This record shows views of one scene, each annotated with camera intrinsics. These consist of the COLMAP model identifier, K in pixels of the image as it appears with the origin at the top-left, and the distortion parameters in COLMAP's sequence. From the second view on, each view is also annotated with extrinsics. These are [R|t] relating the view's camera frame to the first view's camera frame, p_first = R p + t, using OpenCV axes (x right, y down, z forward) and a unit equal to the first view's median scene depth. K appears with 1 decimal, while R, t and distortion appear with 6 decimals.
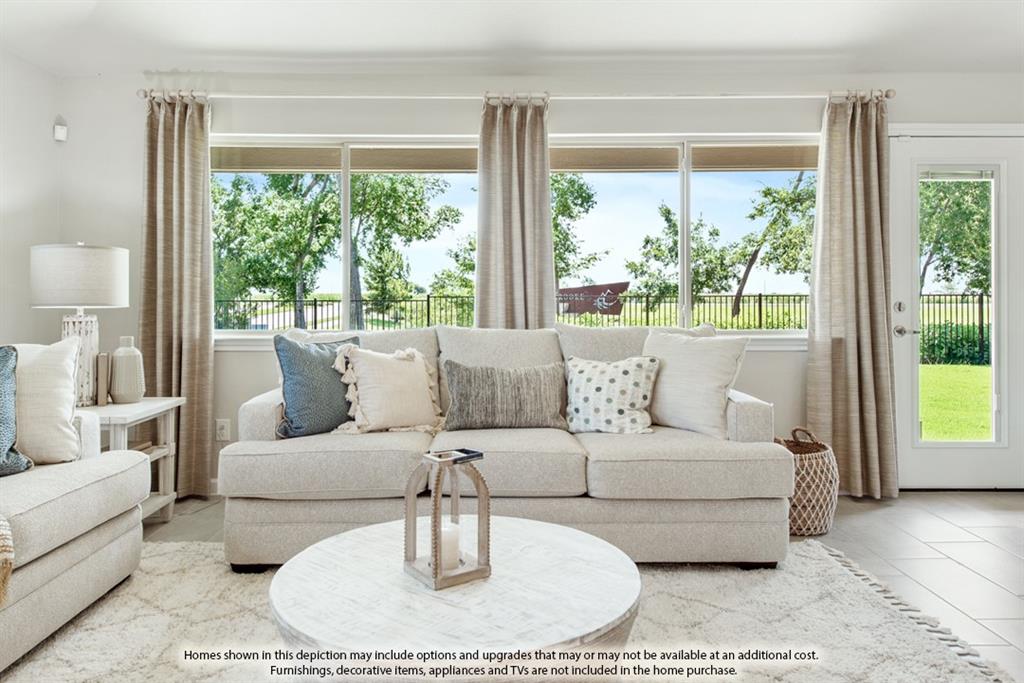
lens RADIAL K [[719.4, 0, 497.4], [0, 719.4, 291.2], [0, 0, 1]] dist [0.024405, -0.006094]
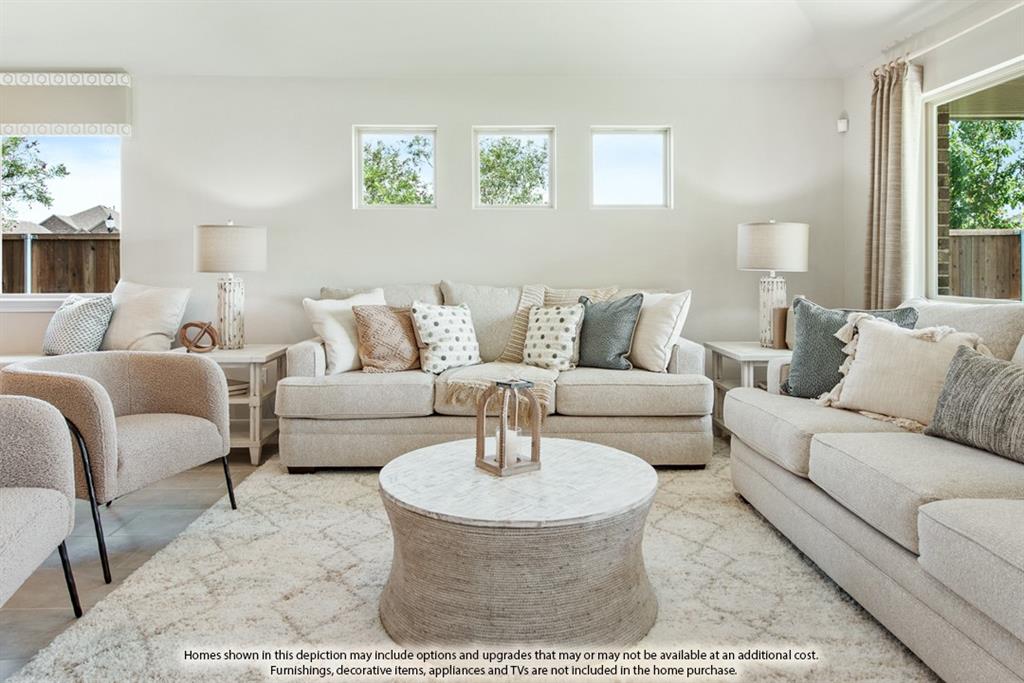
lens RADIAL K [[685.3, 0, 508.2], [0, 685.3, 267.3], [0, 0, 1]] dist [0.022886, -0.002064]
pose [[0.012693, 0.002915, -0.999915, 0.543690], [0.011086, 0.999934, 0.003056, 0.006325], [0.999858, -0.011124, 0.012659, 0.444096]]
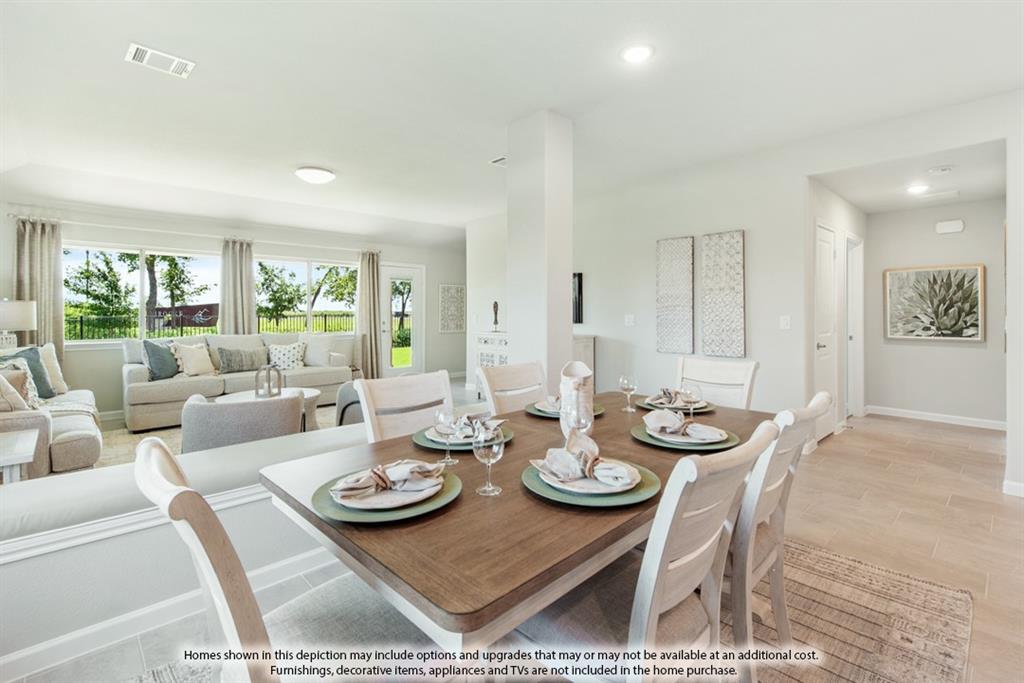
lens RADIAL K [[468.6, 0, 513.5], [0, 468.6, 309.2], [0, 0, 1]] dist [0.003491, 0.000659]
pose [[0.733613, 0.004008, 0.679556, -0.368214], [-0.004052, 0.999991, -0.001523, -0.034968], [-0.679555, -0.001636, 0.733622, -0.787027]]
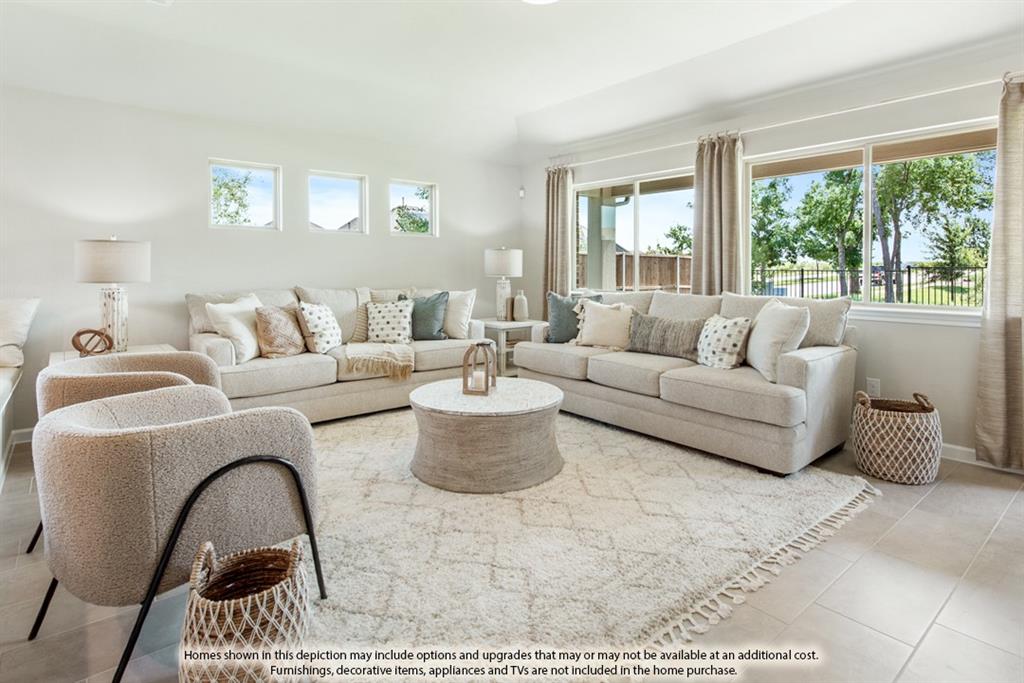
lens RADIAL K [[540.3, 0, 508.9], [0, 540.3, 267.1], [0, 0, 1]] dist [0.000887, -0.000291]
pose [[0.624131, 0.001832, -0.781317, 0.623250], [0.007791, 0.999933, 0.008569, -0.016988], [0.781281, -0.011435, 0.624075, -0.015975]]
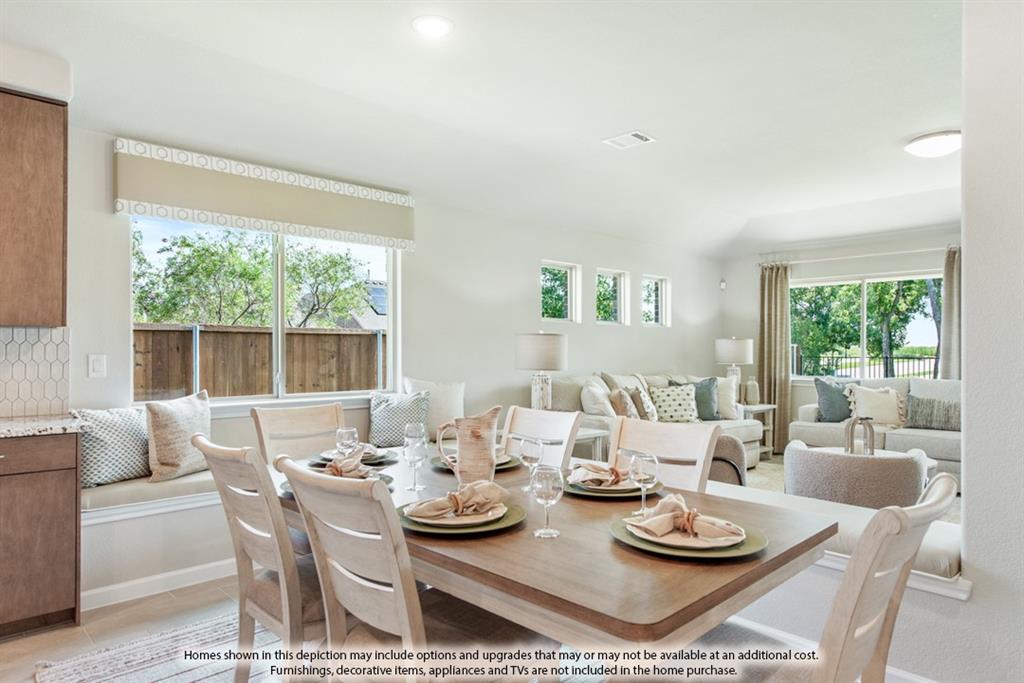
lens RADIAL K [[627.8, 0, 506.5], [0, 627.8, 352.5], [0, 0, 1]] dist [0.006199, -0.001012]
pose [[0.677426, 0.006192, -0.735565, 0.387896], [0.002978, 0.999933, 0.011161, -0.034977], [0.735585, -0.009752, 0.677363, -0.839010]]
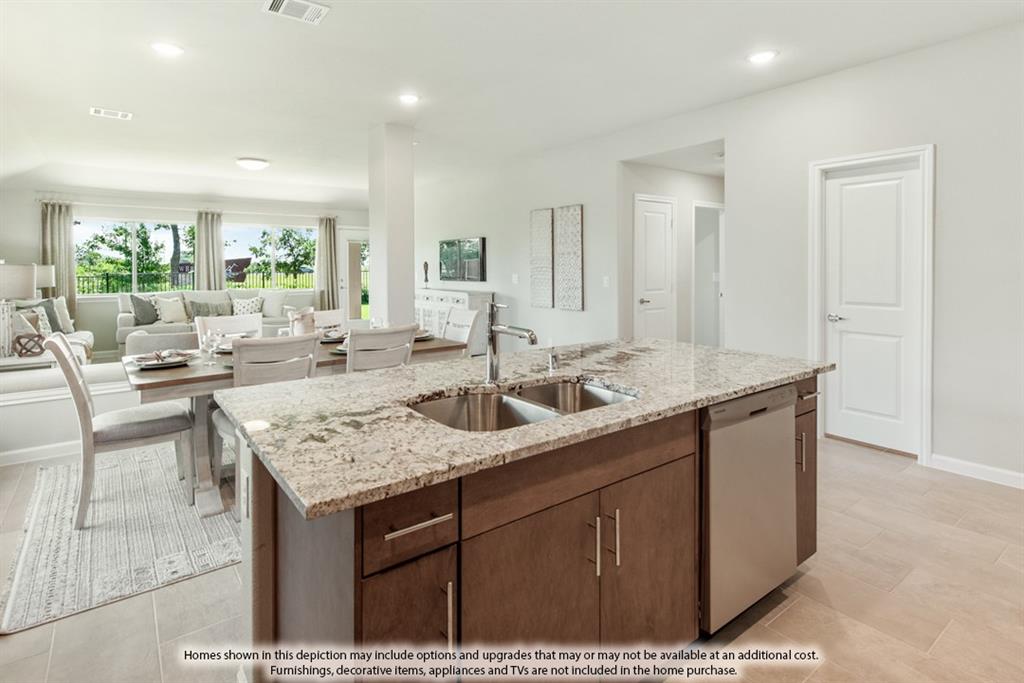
lens RADIAL K [[522.3, 0, 504.2], [0, 522.3, 272.4], [0, 0, 1]] dist [0.004706, 0.000385]
pose [[0.806815, -0.009997, 0.590719, -0.267811], [-0.000735, 0.999839, 0.017925, -0.060154], [-0.590804, -0.014896, 0.806678, -1.414180]]
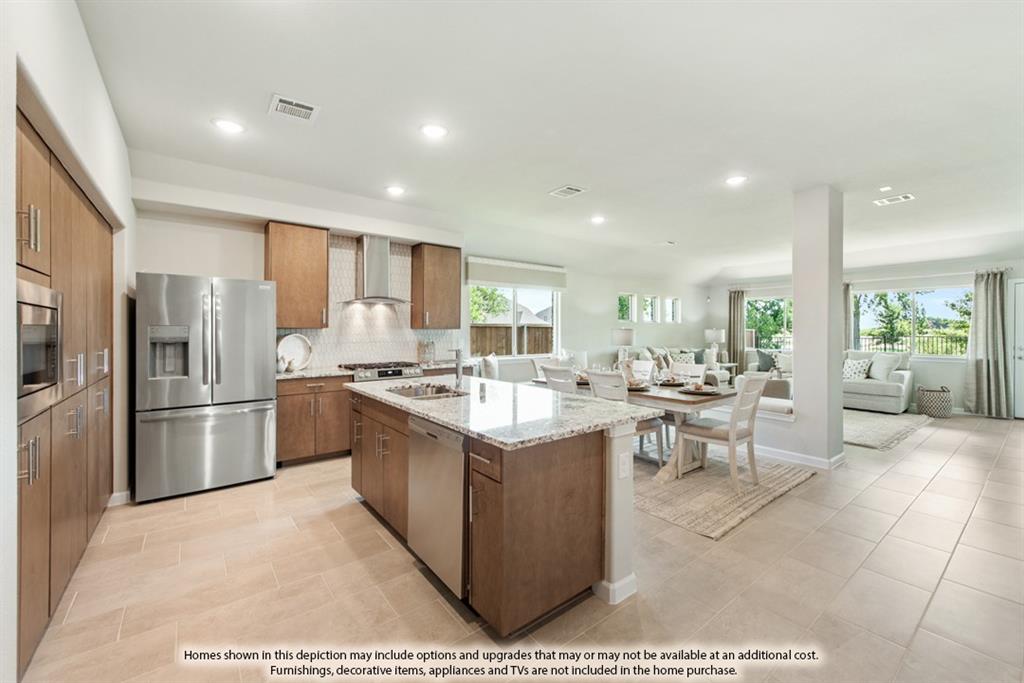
lens RADIAL K [[414.8, 0, 515.9], [0, 414.8, 332.4], [0, 0, 1]] dist [0.001110, -0.000026]
pose [[0.599146, 0.004528, -0.800627, 0.684745], [0.004483, 0.999949, 0.009010, -0.060103], [0.800627, -0.008987, 0.599096, -1.396033]]
